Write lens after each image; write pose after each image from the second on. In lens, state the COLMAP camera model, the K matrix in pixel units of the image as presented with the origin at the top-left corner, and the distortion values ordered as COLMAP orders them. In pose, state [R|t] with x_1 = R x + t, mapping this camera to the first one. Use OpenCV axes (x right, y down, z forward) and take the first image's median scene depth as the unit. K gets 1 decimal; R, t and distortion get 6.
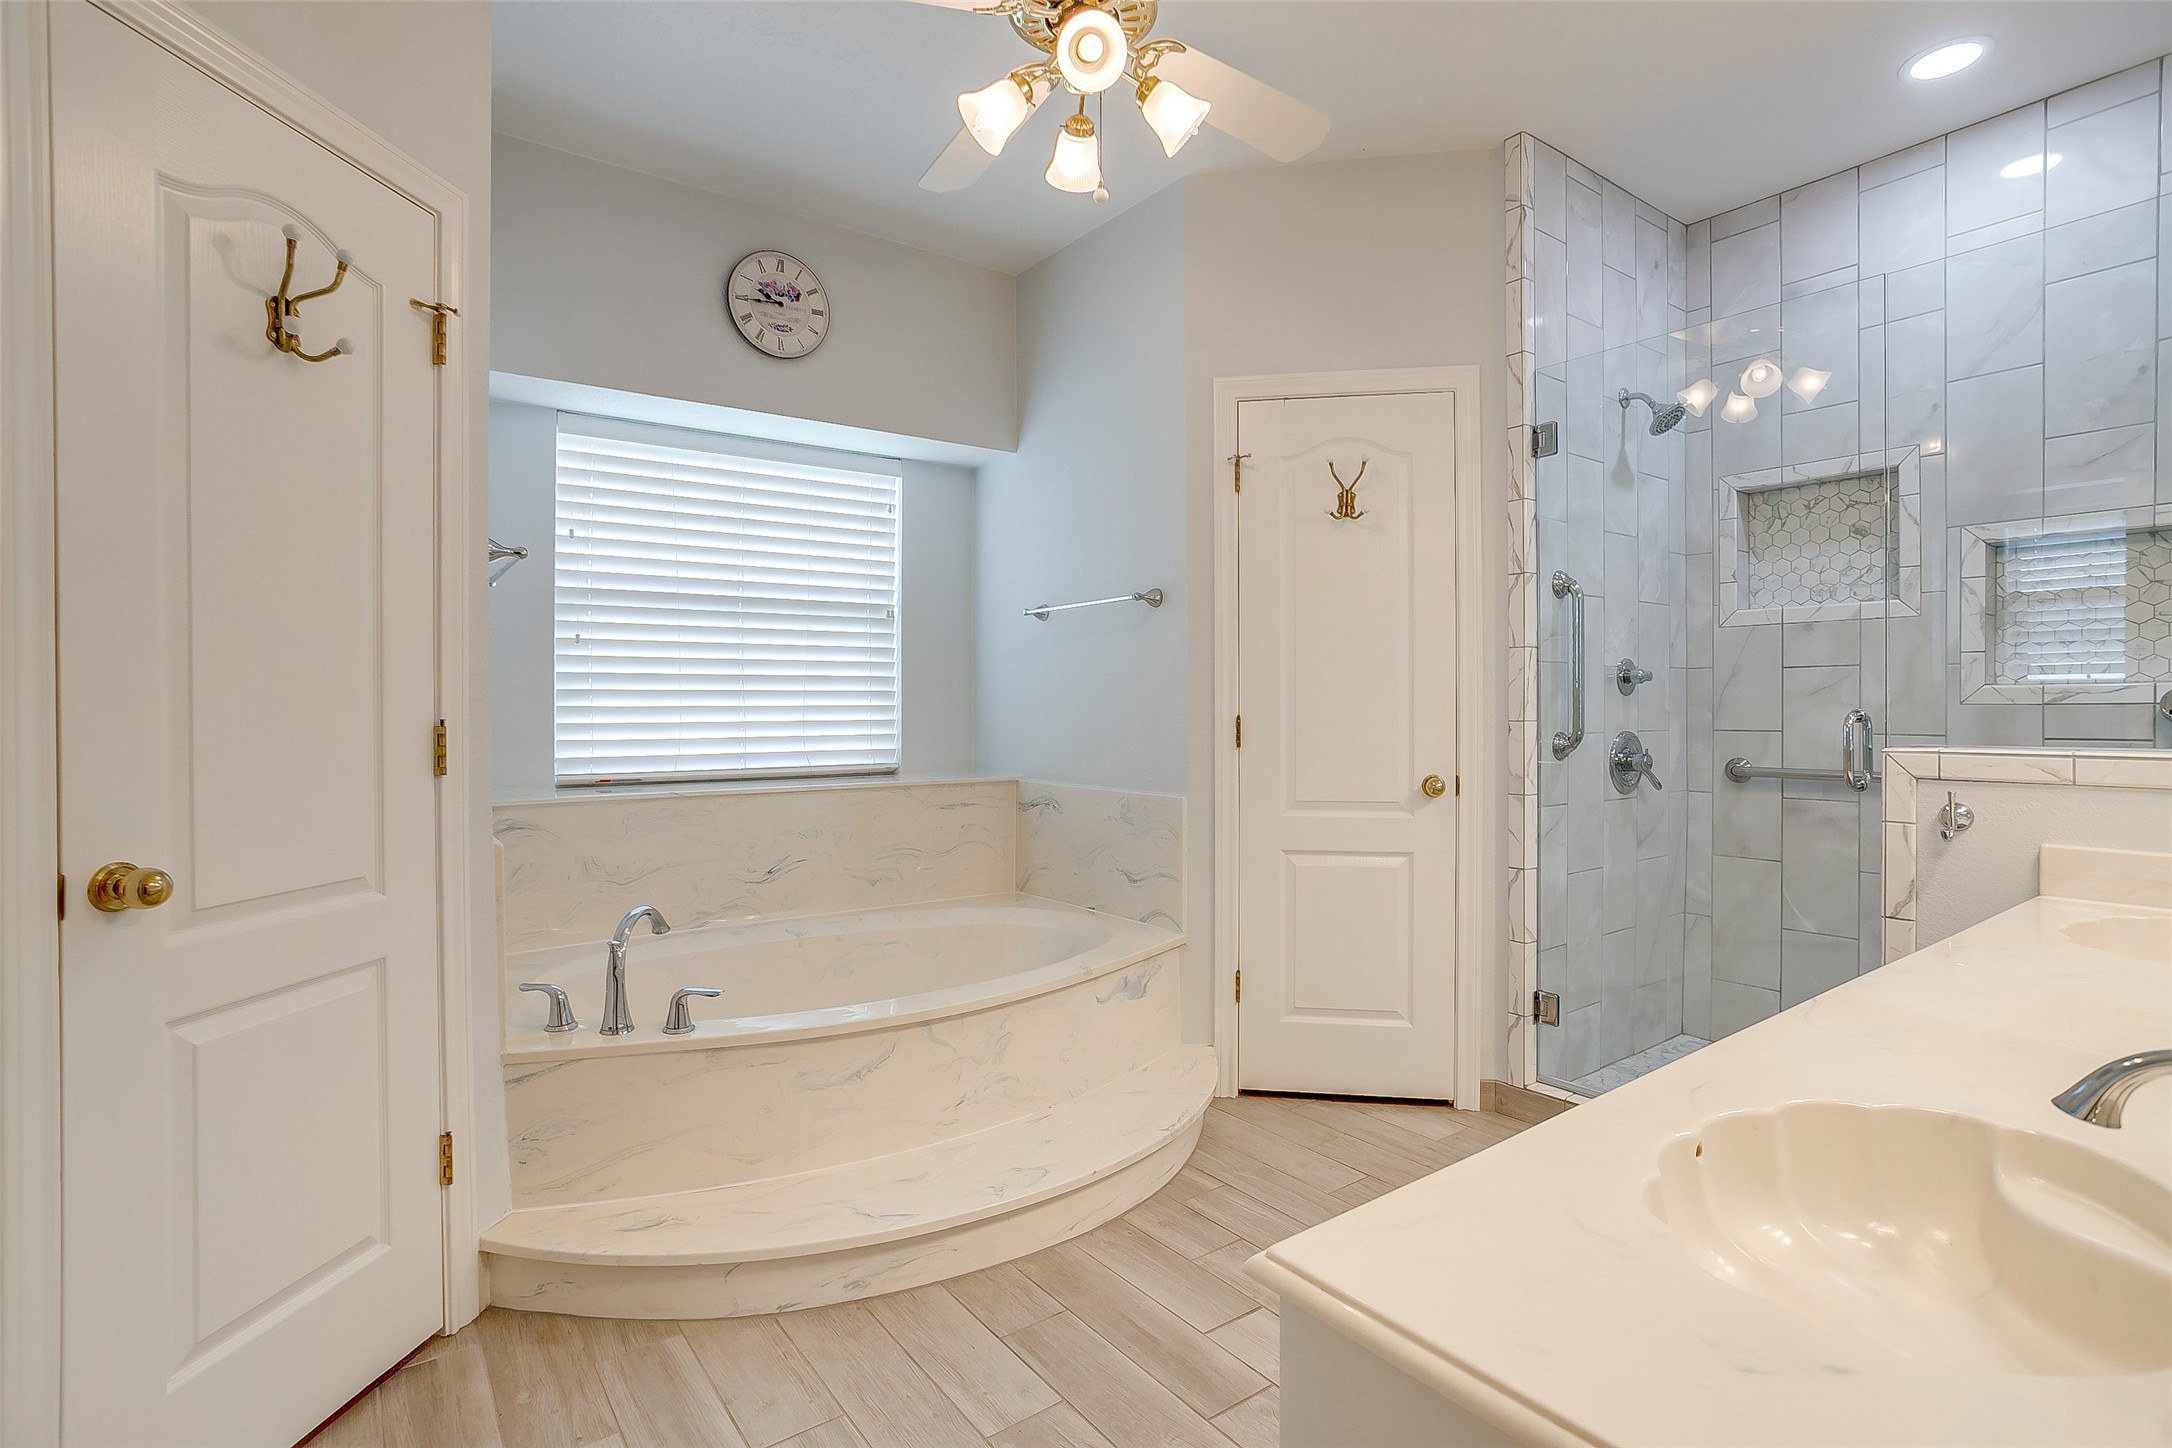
lens RADIAL K [[1051.1, 0, 1093.0], [0, 1051.1, 716.8], [0, 0, 1]] dist [-0.053224, 0.030024]
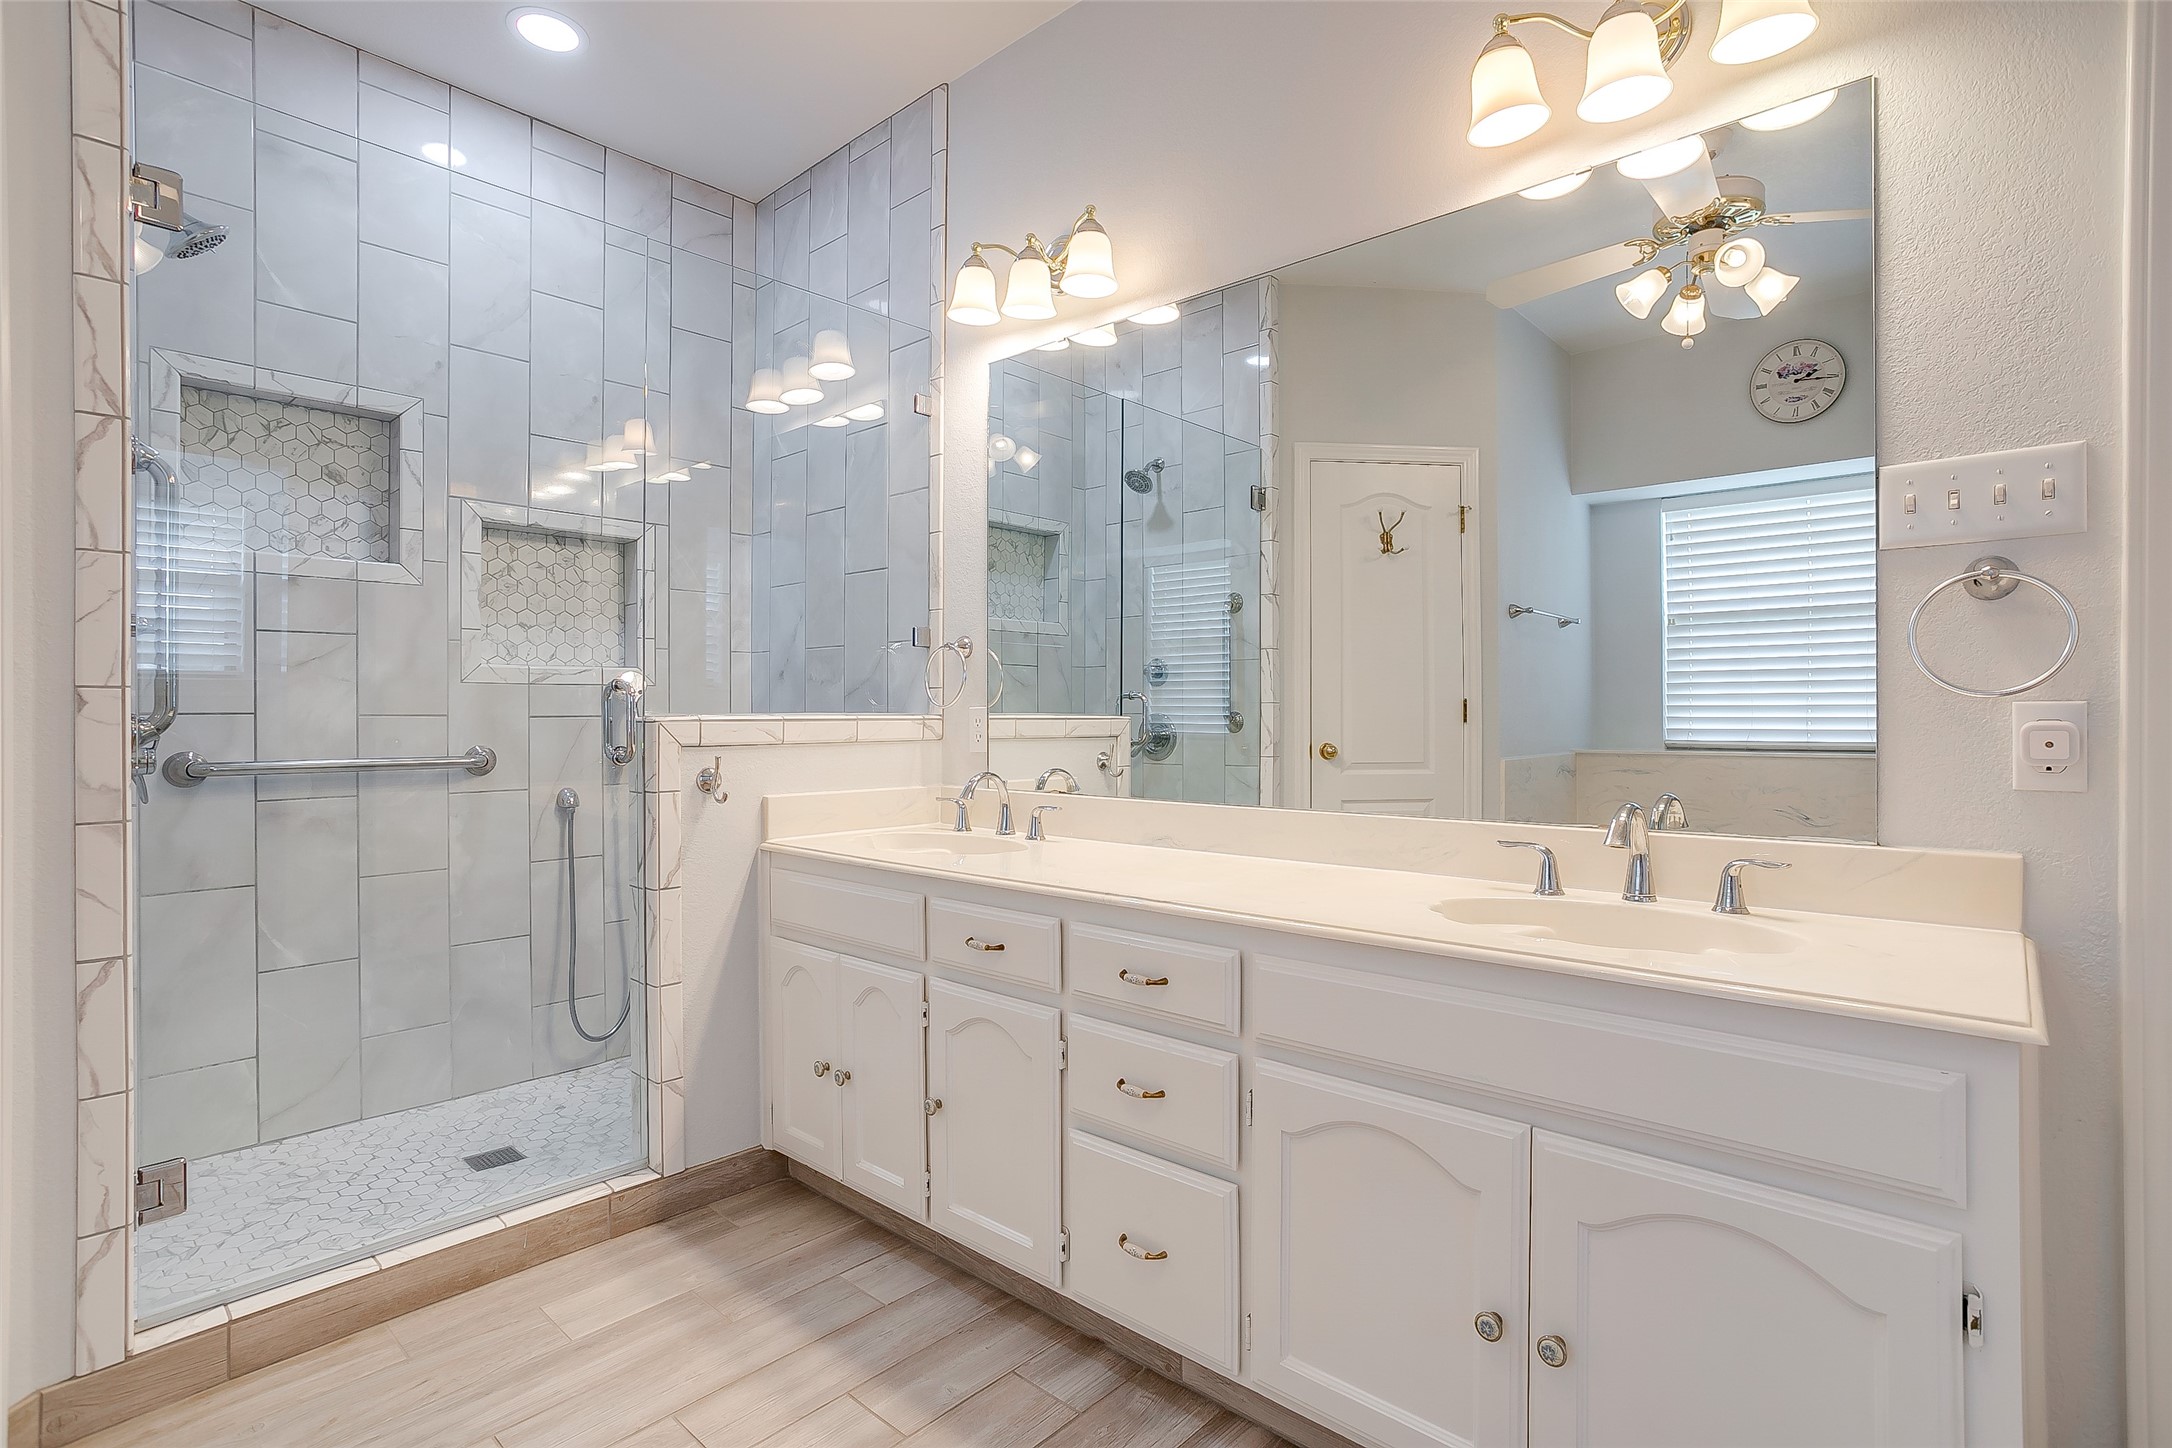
lens RADIAL K [[1051.1, 0, 1095.6], [0, 1051.1, 714.1], [0, 0, 1]] dist [-0.053224, 0.030024]
pose [[-0.195919, 0.002872, 0.980616, -0.206000], [0.012418, 0.999923, -0.000448, 0.023499], [-0.980542, 0.012089, -0.195939, 0.564153]]
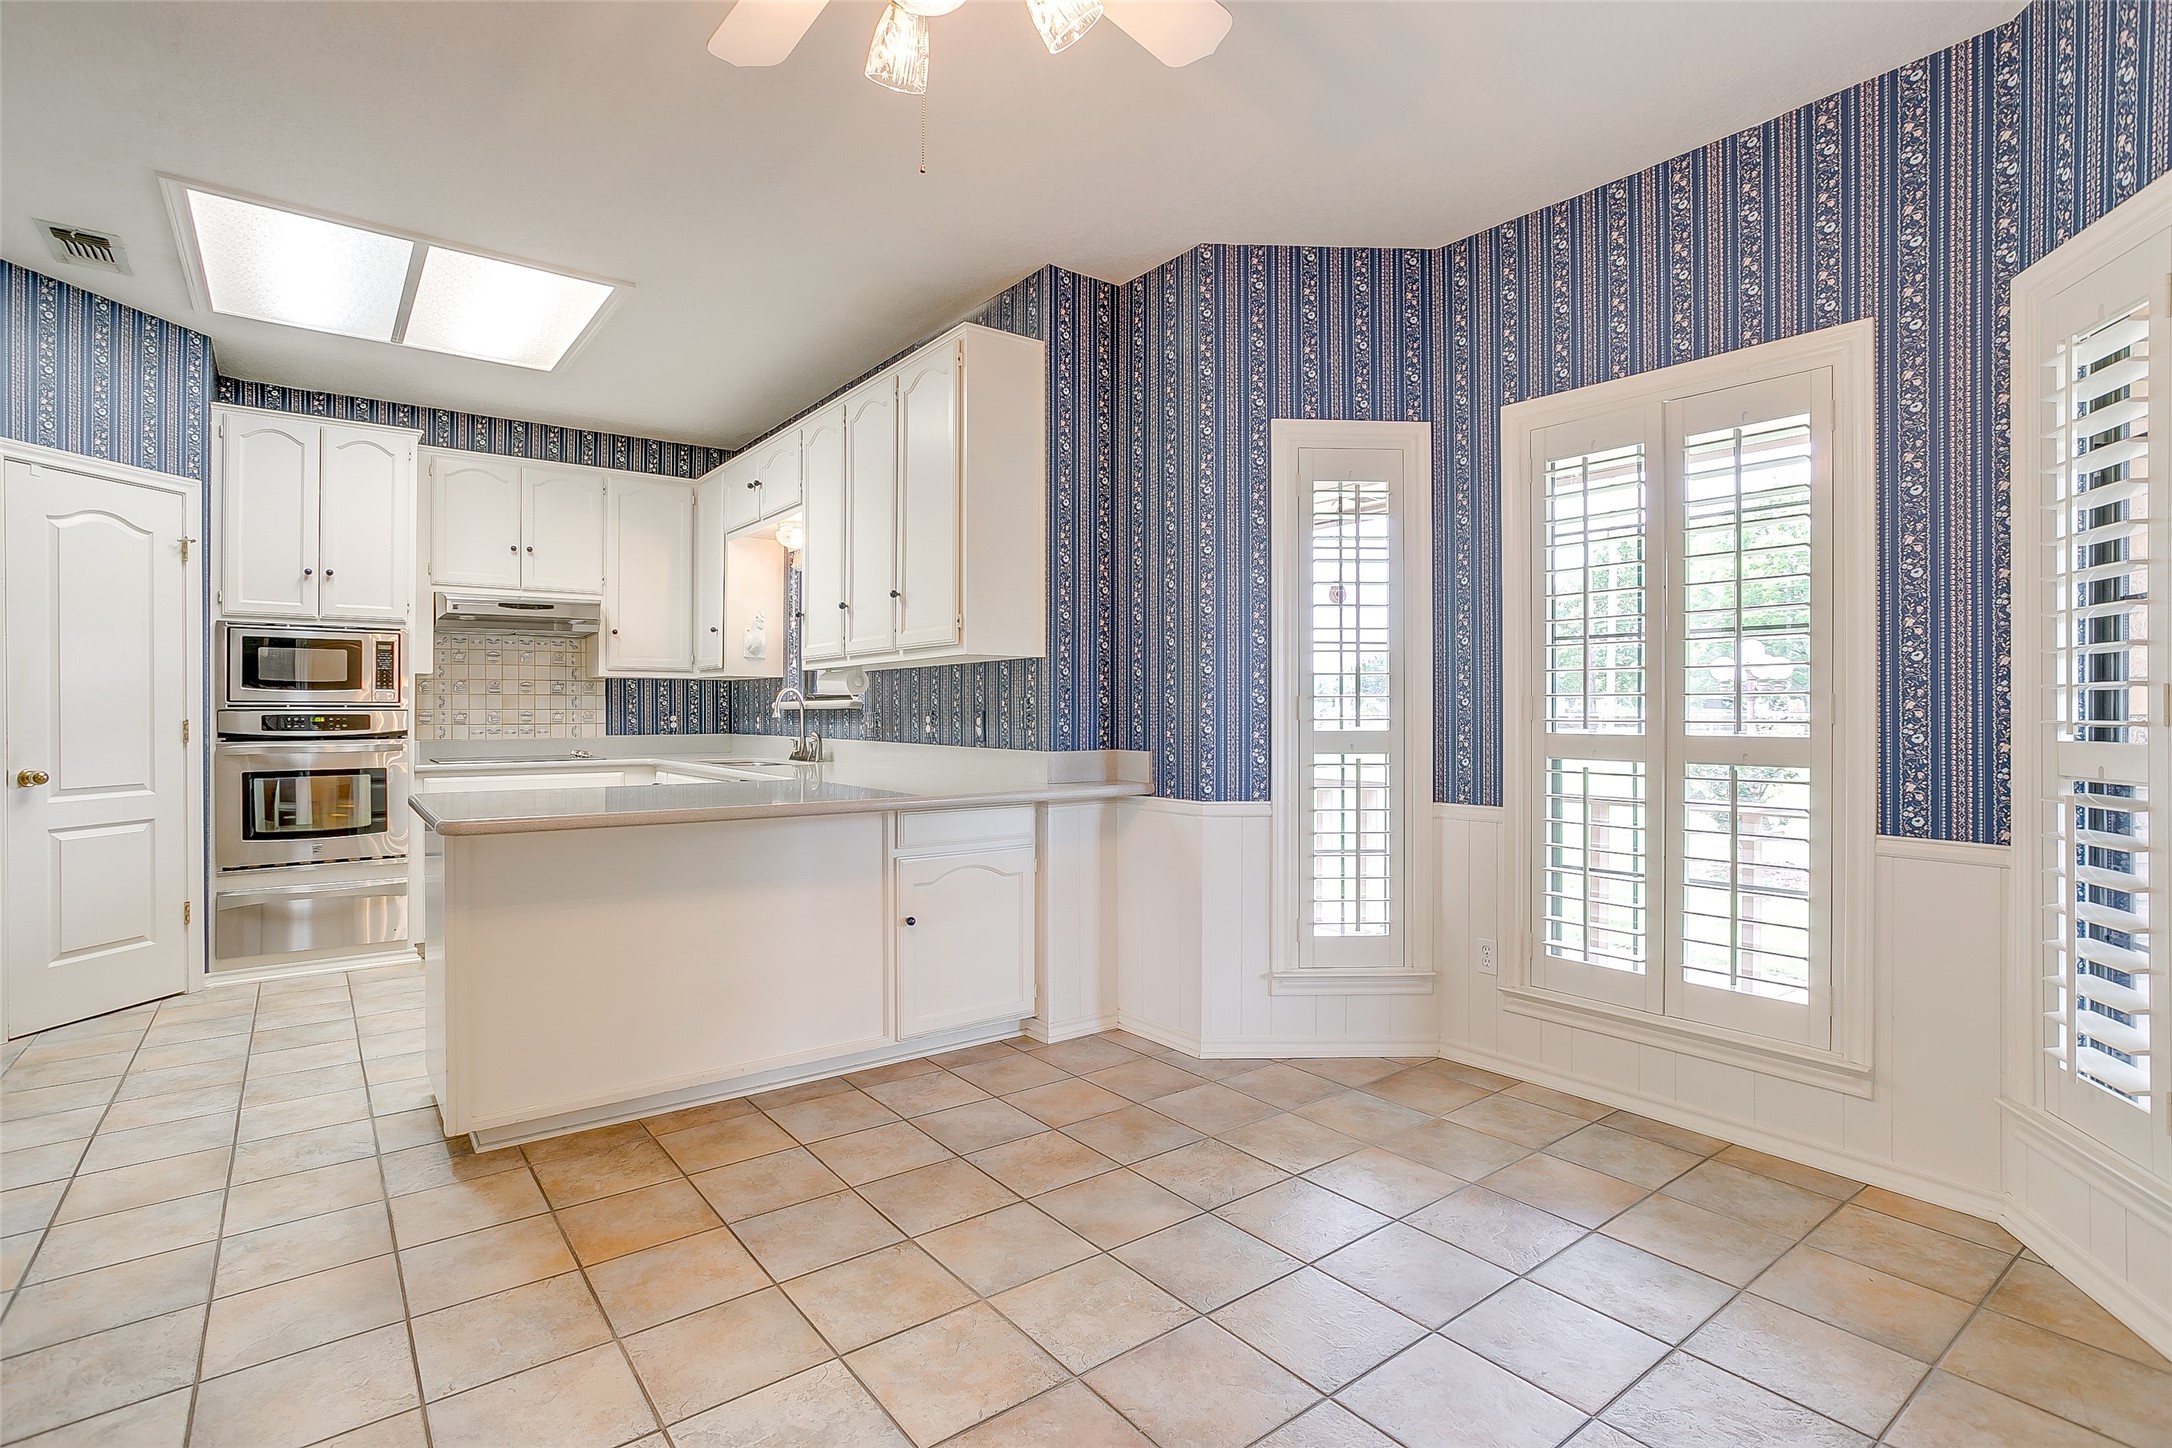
lens RADIAL K [[1051.1, 0, 1094.9], [0, 1051.1, 714.4], [0, 0, 1]] dist [-0.053224, 0.030024]
pose [[0.999991, 0.000142, -0.004139, 0.854453], [-0.000167, 0.999981, -0.006138, 0.003674], [0.004138, 0.006139, 0.999973, -0.778386]]
